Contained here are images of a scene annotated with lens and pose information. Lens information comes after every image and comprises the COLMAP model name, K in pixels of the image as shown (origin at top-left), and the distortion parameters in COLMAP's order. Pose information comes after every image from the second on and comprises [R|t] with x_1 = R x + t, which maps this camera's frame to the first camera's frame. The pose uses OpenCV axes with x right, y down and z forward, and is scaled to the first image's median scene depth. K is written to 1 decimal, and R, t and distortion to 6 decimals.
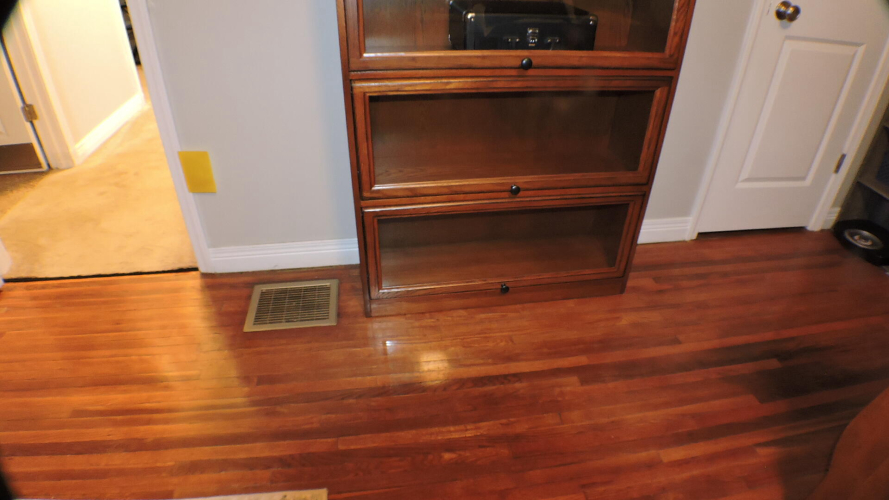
lens RADIAL K [[498.8, 0, 444.5], [0, 498.8, 250.0], [0, 0, 1]] dist [-0.143922, 0.027427]
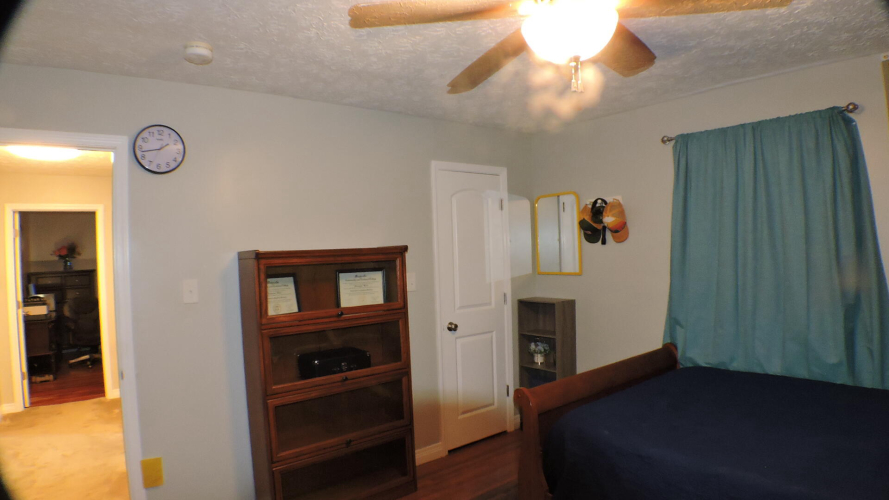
lens RADIAL K [[498.8, 0, 444.5], [0, 498.8, 250.0], [0, 0, 1]] dist [-0.143922, 0.027427]
pose [[0.864381, -0.052459, 0.500094, -0.420710], [0.327313, 0.813694, -0.480383, 0.287440], [-0.381723, 0.578921, 0.720512, -0.891638]]
